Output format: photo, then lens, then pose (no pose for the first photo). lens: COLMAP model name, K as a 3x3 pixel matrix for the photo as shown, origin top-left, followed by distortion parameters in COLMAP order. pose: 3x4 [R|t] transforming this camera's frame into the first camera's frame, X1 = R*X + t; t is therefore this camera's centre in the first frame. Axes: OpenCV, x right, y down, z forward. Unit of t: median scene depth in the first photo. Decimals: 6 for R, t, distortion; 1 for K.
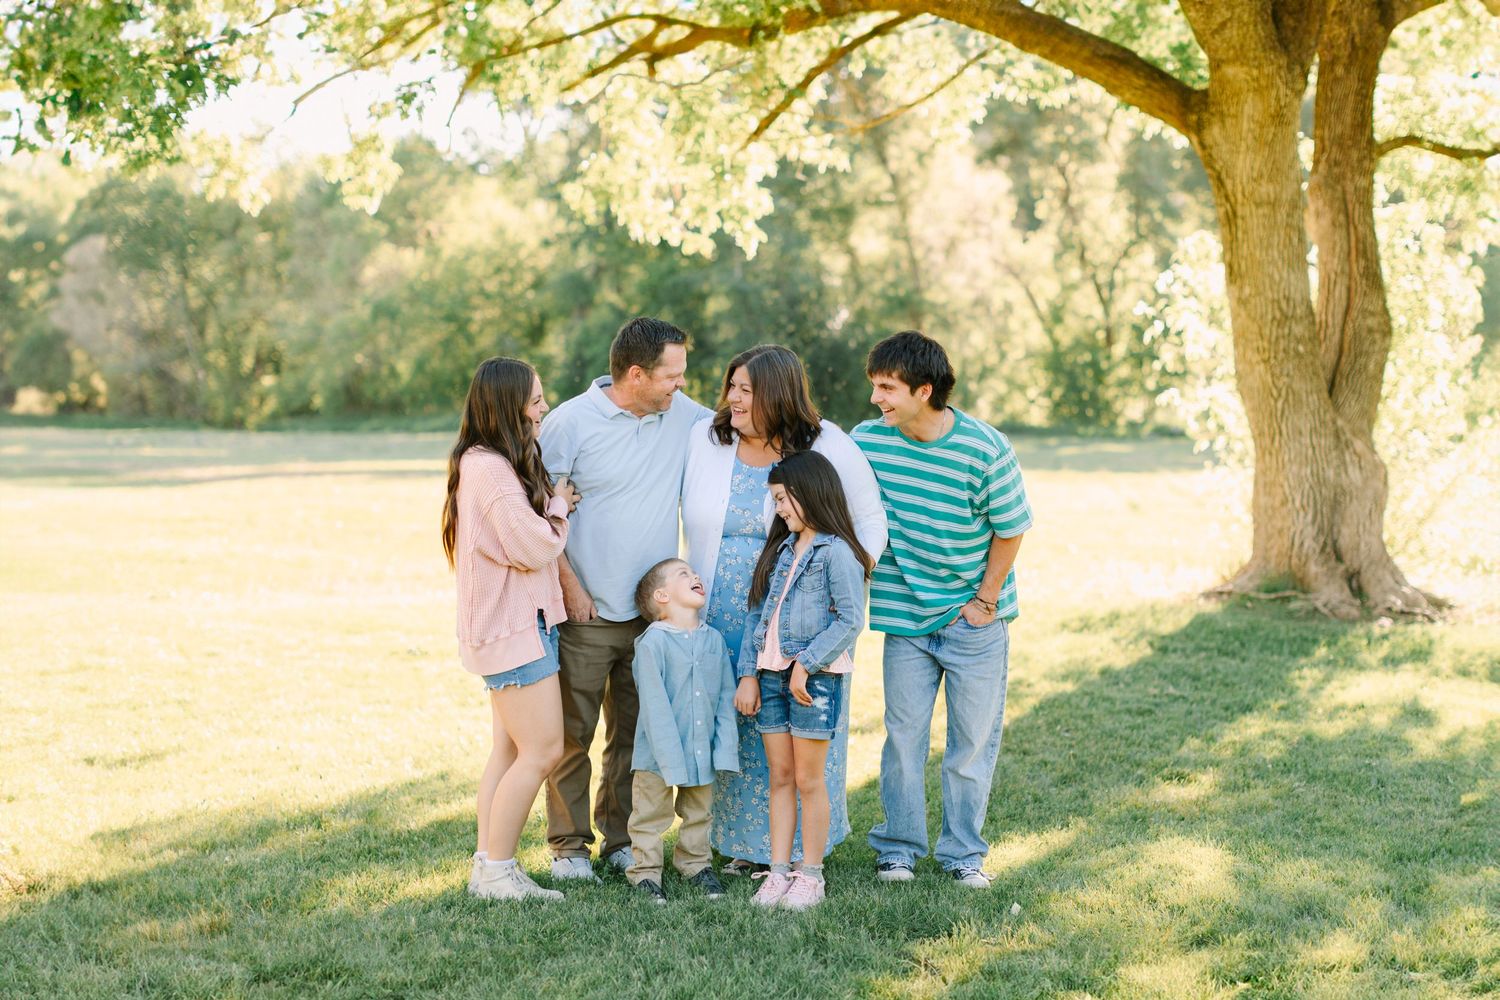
lens RADIAL K [[2142.8, 0, 792.5], [0, 2142.8, 477.5], [0, 0, 1]] dist [-0.004700, 0.069163]
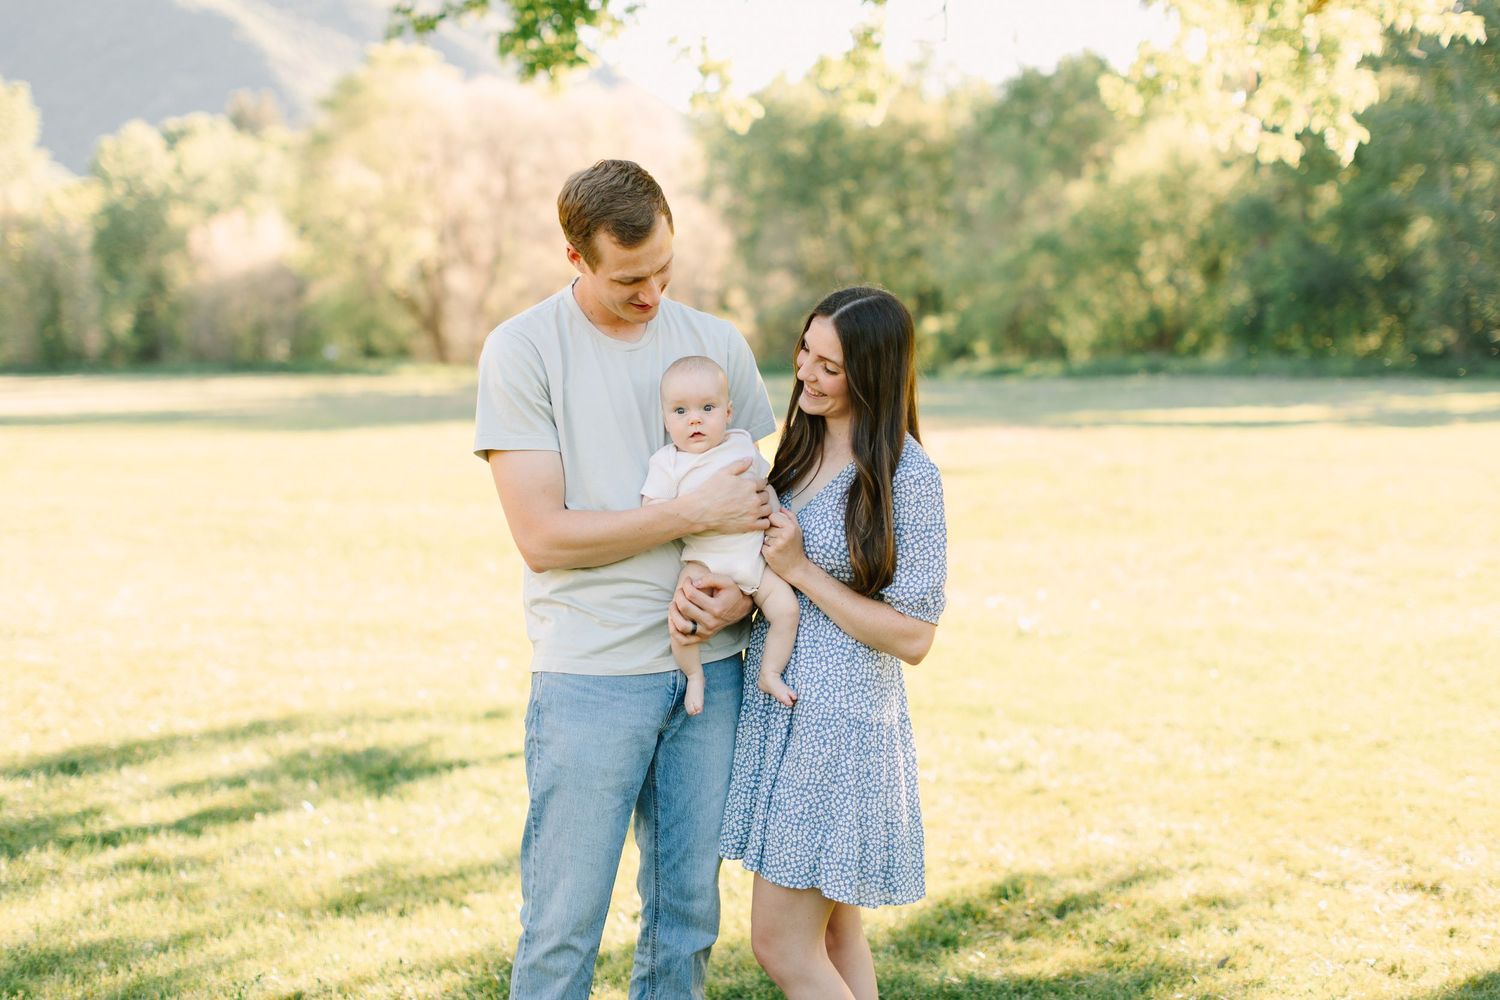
lens RADIAL K [[2198.1, 0, 752.5], [0, 2198.1, 499.1], [0, 0, 1]] dist [0.021540, 0.000874]
pose [[0.939071, 0.020957, -0.343084, 0.054430], [-0.008059, 0.999208, 0.038979, -0.013058], [0.343629, -0.033839, 0.938496, 0.197730]]
